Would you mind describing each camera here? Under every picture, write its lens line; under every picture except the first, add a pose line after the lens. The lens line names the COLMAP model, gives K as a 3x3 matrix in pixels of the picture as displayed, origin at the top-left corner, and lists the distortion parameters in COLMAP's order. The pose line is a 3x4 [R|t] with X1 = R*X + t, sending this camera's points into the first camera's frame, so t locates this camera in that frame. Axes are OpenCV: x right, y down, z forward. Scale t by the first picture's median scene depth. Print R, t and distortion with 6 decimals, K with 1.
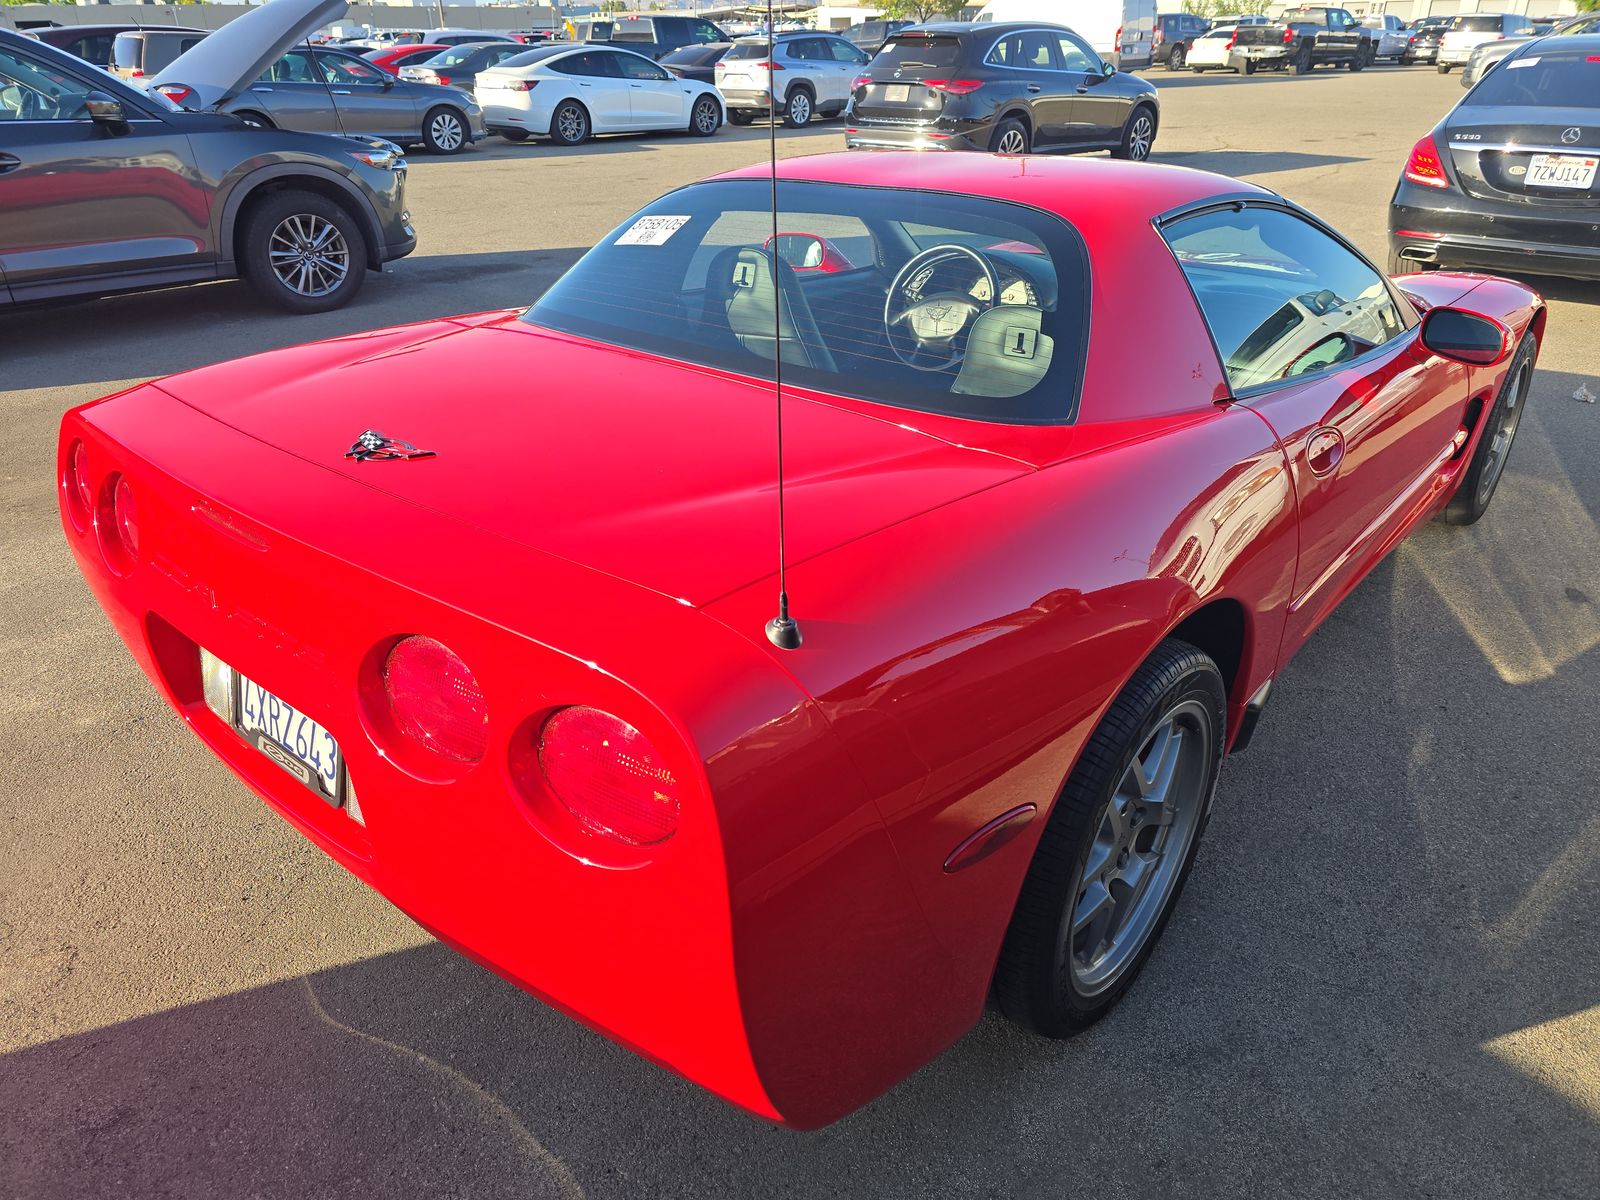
lens RADIAL K [[1105.9, 0, 801.9], [0, 1105.9, 621.3], [0, 0, 1]] dist [0.031611, -0.036391]
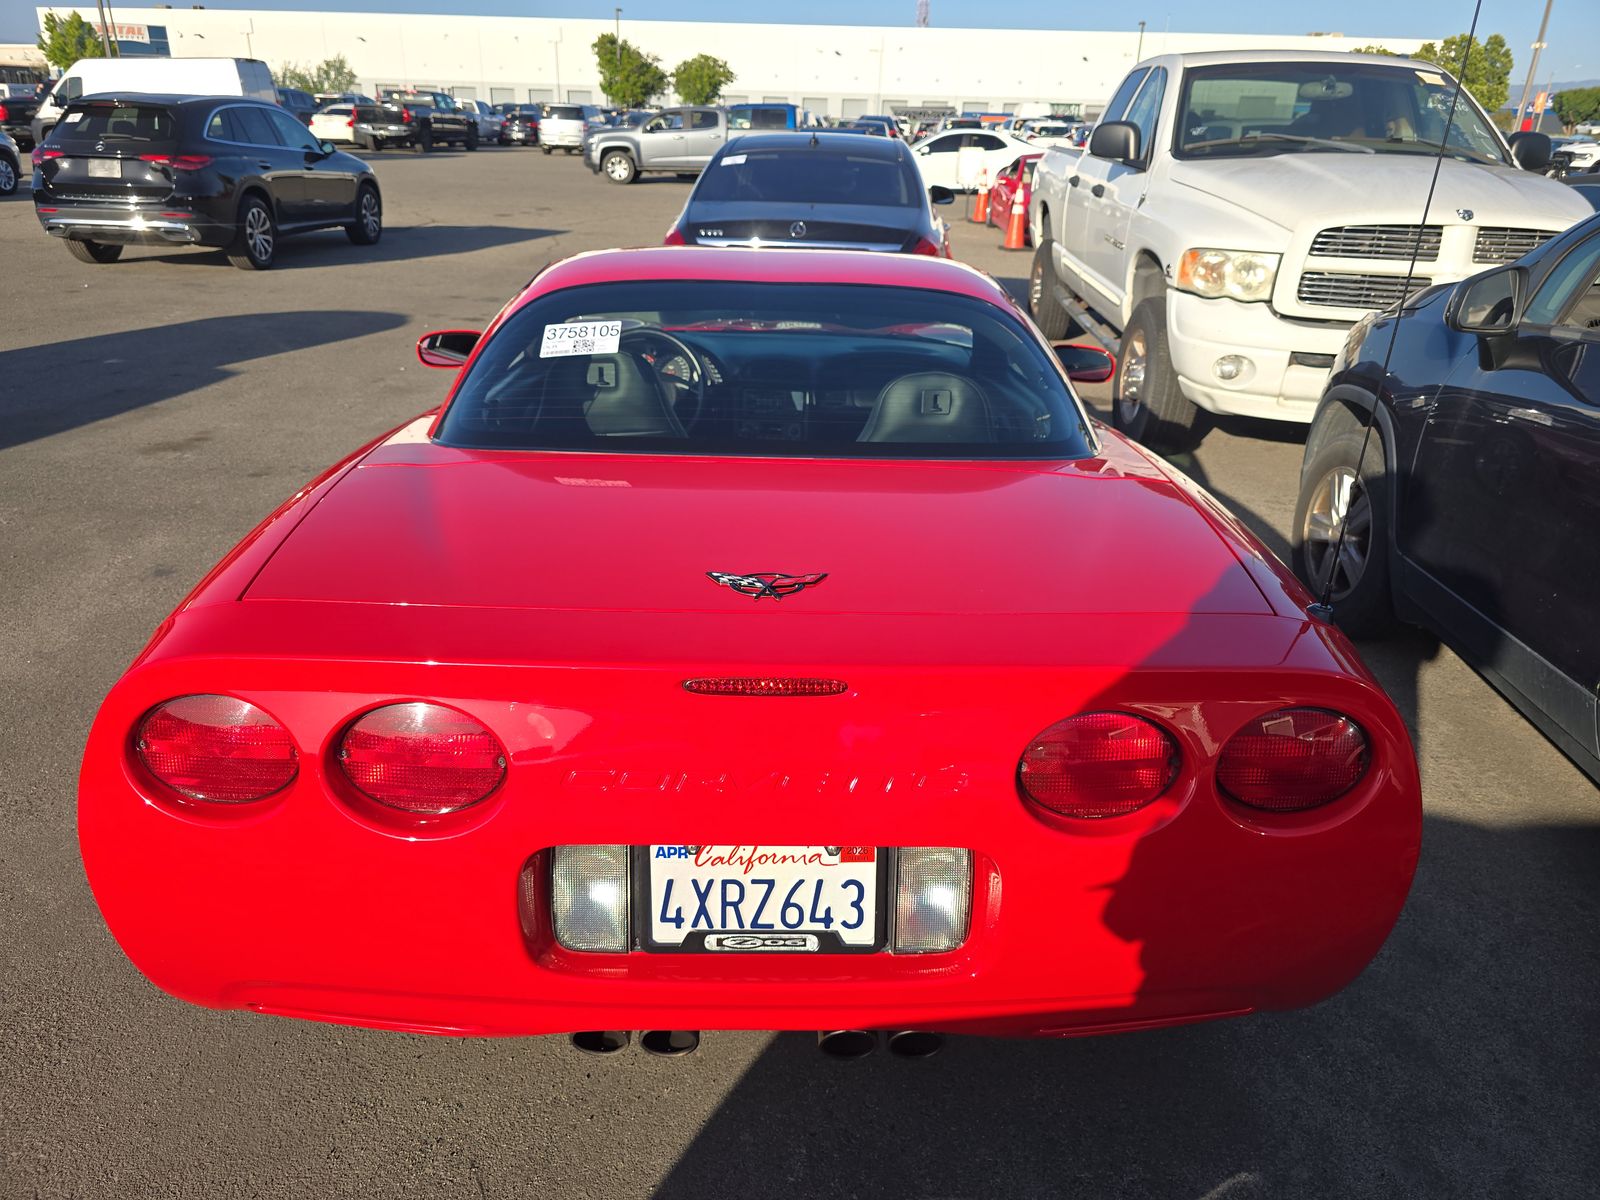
lens RADIAL K [[1105.9, 0, 809.5], [0, 1105.9, 607.7], [0, 0, 1]] dist [0.031611, -0.036391]
pose [[0.738051, -0.235040, 0.632484, -0.585130], [0.275245, 0.960706, 0.035826, -0.097543], [-0.616052, 0.147647, 0.773744, 0.151992]]
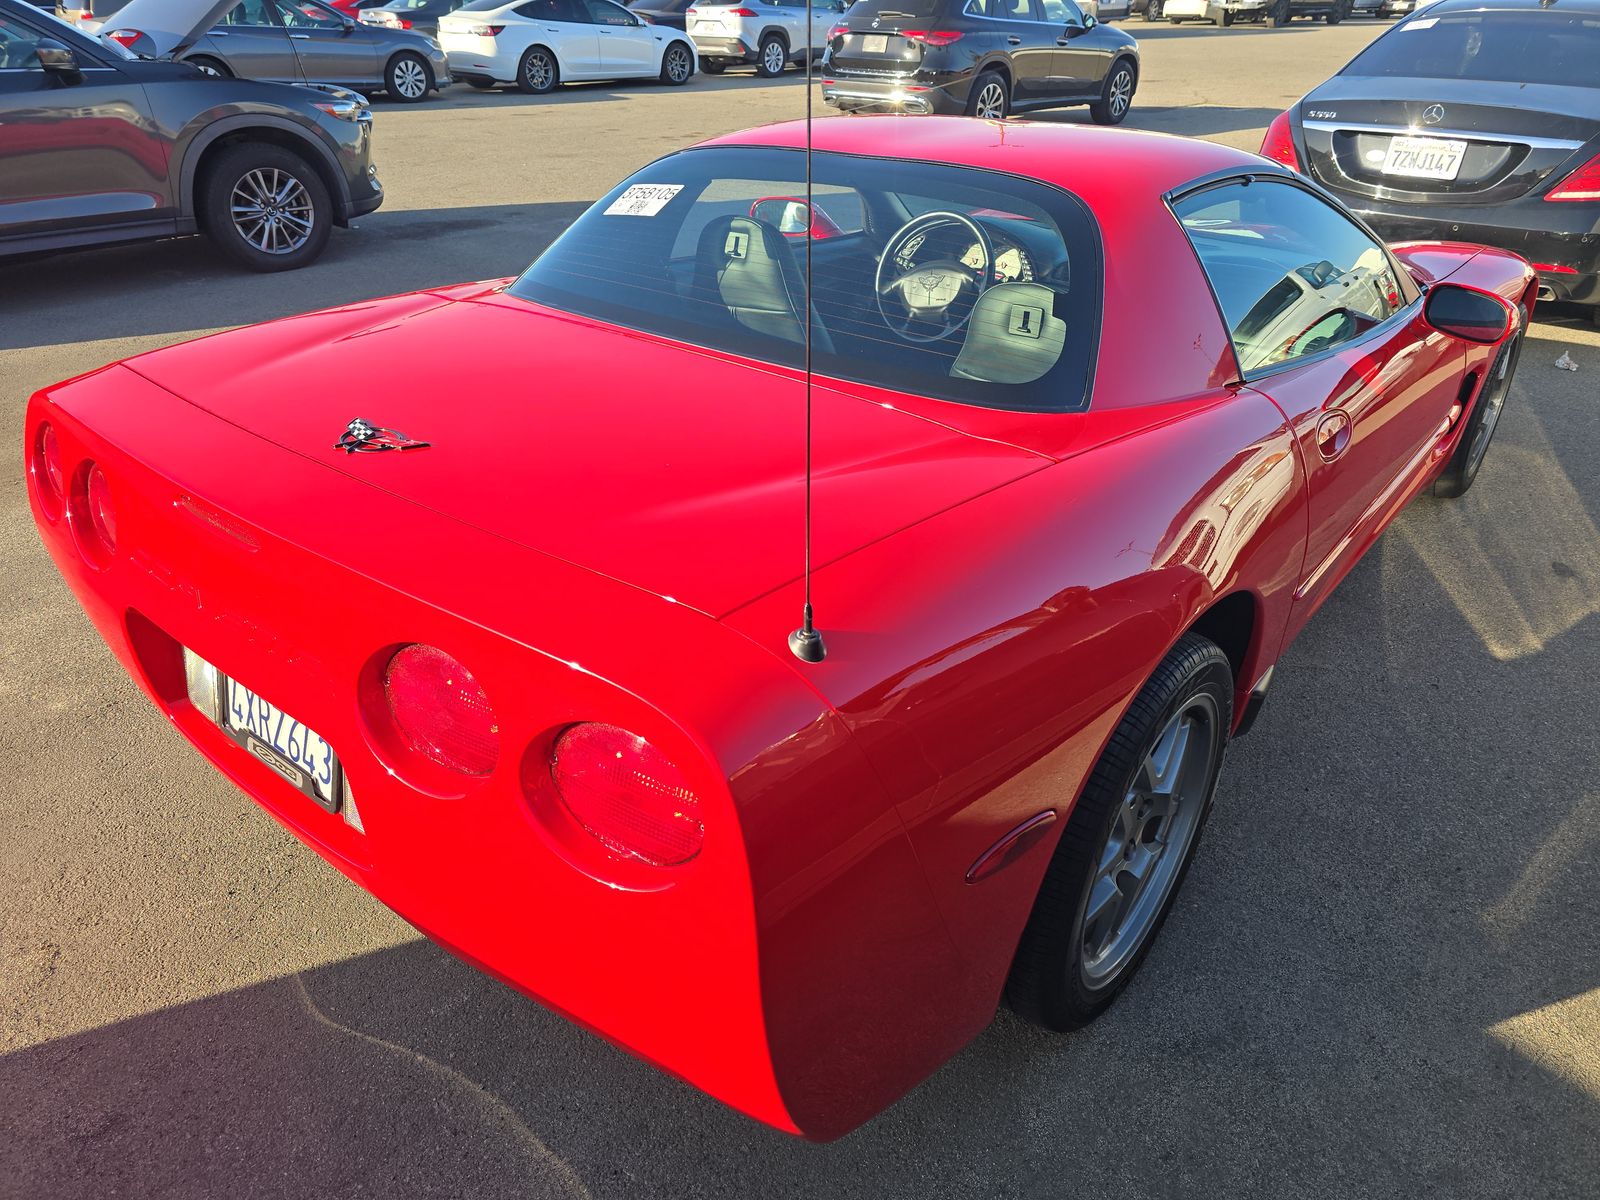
lens RADIAL K [[1105.9, 0, 802.0], [0, 1105.9, 622.9], [0, 0, 1]] dist [0.031611, -0.036391]
pose [[0.999663, -0.002568, 0.025823, -0.020815], [0.001539, 0.999207, 0.039776, -0.021274], [-0.025905, -0.039723, 0.998875, 0.017977]]
